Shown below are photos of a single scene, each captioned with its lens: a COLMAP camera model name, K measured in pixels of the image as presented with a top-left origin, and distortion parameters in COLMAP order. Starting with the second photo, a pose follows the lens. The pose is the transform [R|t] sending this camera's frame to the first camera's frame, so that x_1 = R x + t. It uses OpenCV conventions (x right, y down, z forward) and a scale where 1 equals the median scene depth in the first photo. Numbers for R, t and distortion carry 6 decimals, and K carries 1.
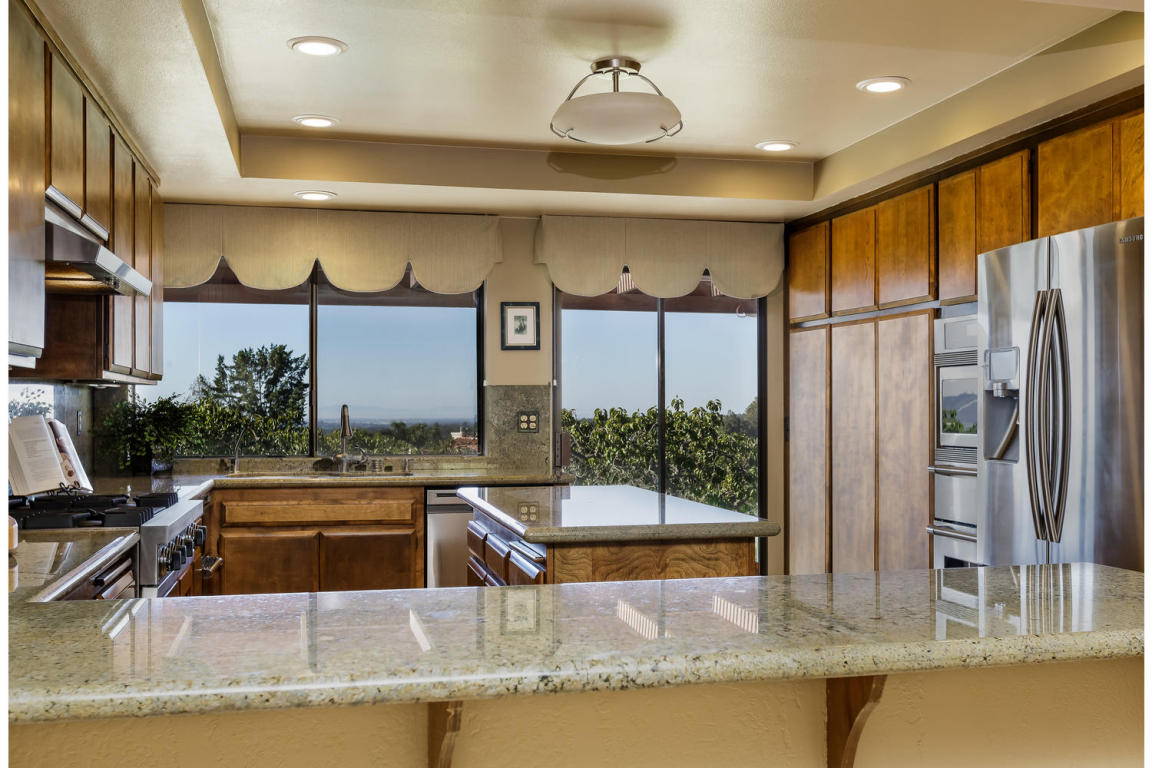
lens RADIAL K [[1170.9, 0, 576.0], [0, 1170.9, 384.0], [0, 0, 1]] dist [0.002461, 0.000929]
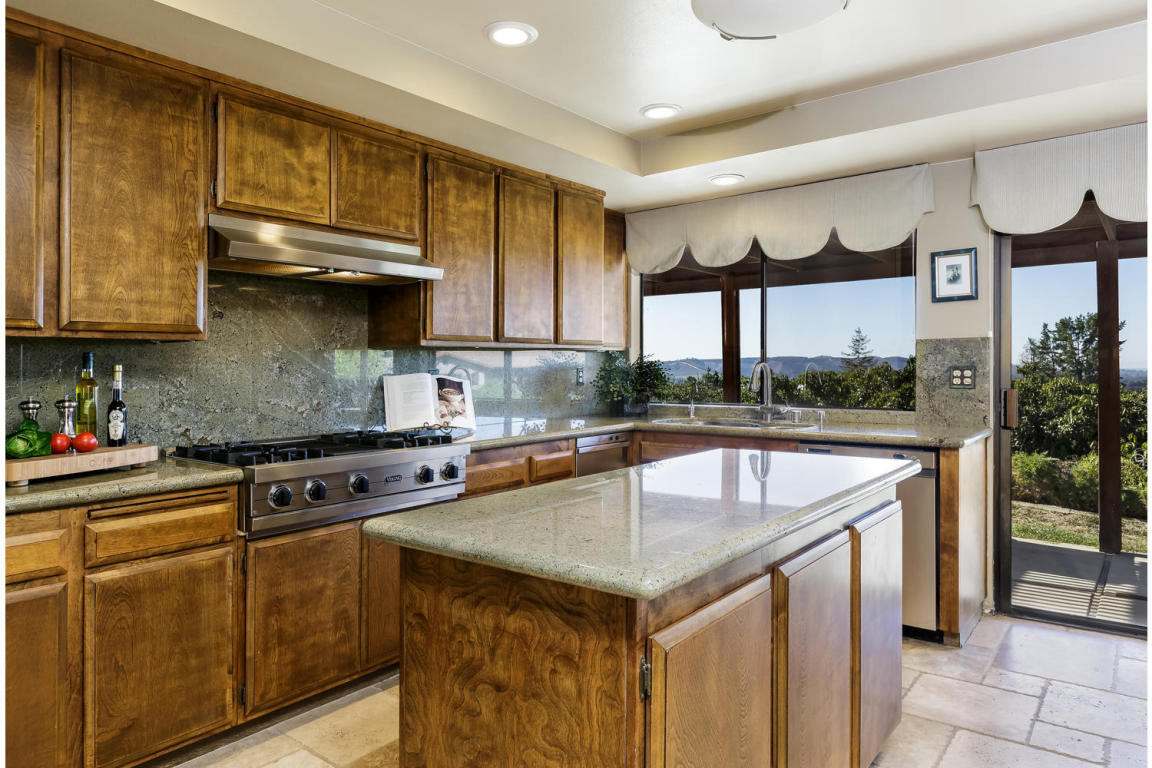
lens RADIAL K [[725.1, 0, 576.8], [0, 725.1, 363.4], [0, 0, 1]] dist [0.000610, 0.000001]
pose [[0.630380, -0.008997, -0.776235, 0.214397], [0.026058, 0.999615, 0.009576, 0.007693], [0.775850, -0.026264, 0.630371, 0.395225]]
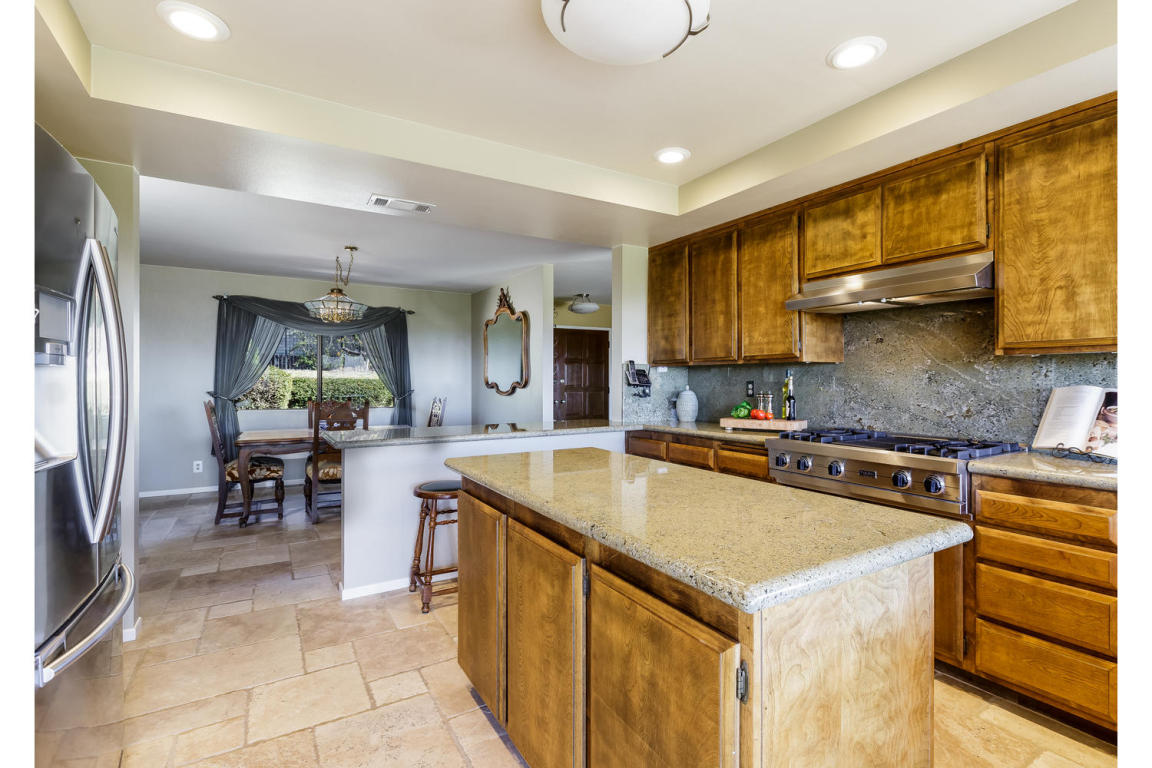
lens RADIAL K [[534.2, 0, 576.0], [0, 534.2, 384.0], [0, 0, 1]] dist [-0.000462, -0.000013]
pose [[-0.949740, 0.002158, -0.313032, 0.127568], [0.006977, 0.999874, -0.014274, 0.018833], [0.312962, -0.015740, -0.949635, 0.861505]]
